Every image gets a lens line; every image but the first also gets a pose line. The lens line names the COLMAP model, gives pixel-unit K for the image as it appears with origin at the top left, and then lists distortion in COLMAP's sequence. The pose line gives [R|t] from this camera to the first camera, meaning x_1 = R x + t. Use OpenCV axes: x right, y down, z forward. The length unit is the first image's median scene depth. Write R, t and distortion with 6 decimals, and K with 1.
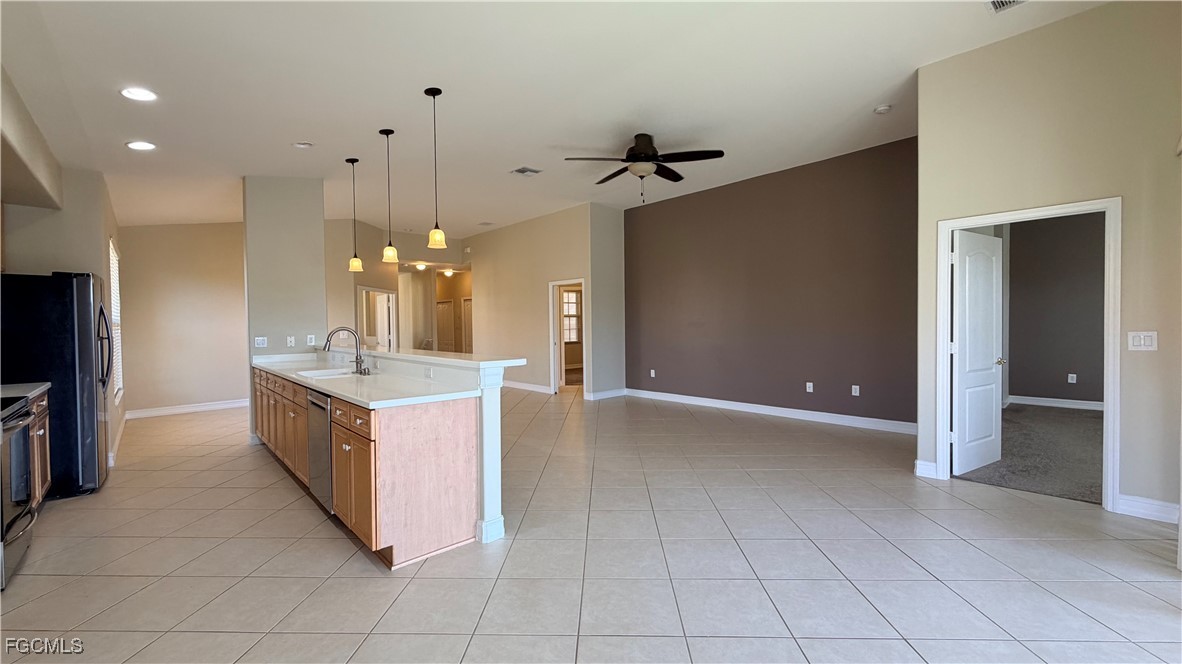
lens RADIAL K [[470.9, 0, 587.7], [0, 470.9, 335.2], [0, 0, 1]] dist [-0.002283, 0.000300]
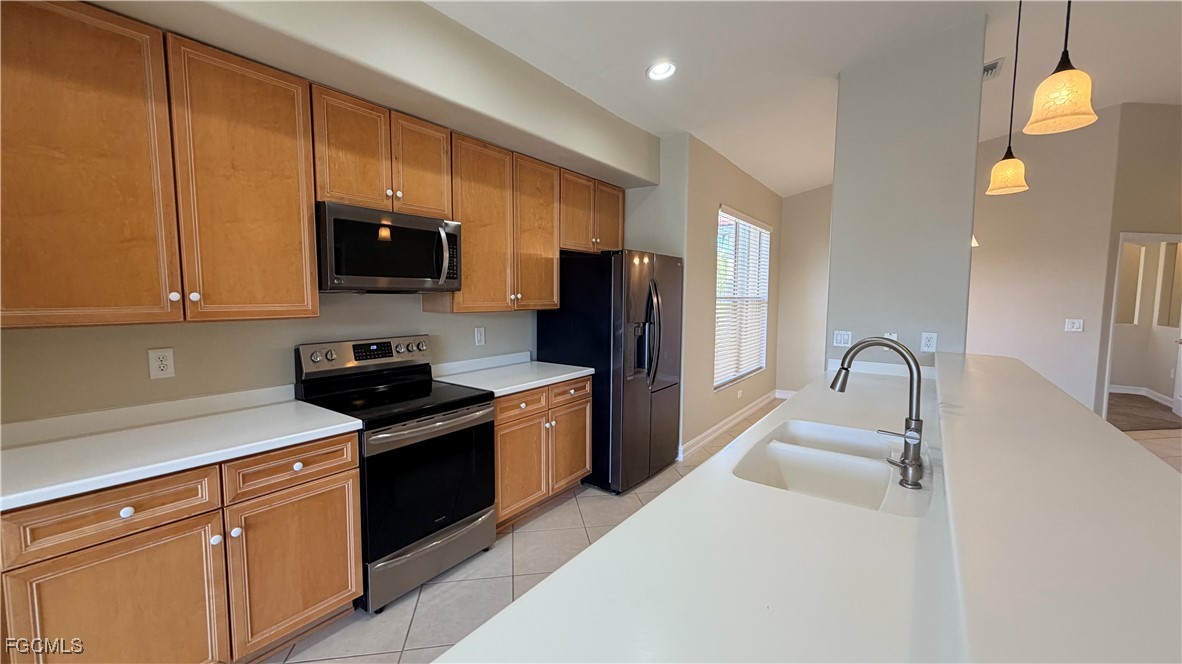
lens RADIAL K [[470.9, 0, 589.1], [0, 470.9, 334.5], [0, 0, 1]] dist [-0.002283, 0.000300]
pose [[0.197259, 0.095952, -0.975645, -0.213013], [-0.032222, 0.995296, 0.091370, -0.053436], [0.979822, 0.013413, 0.199422, 0.778213]]
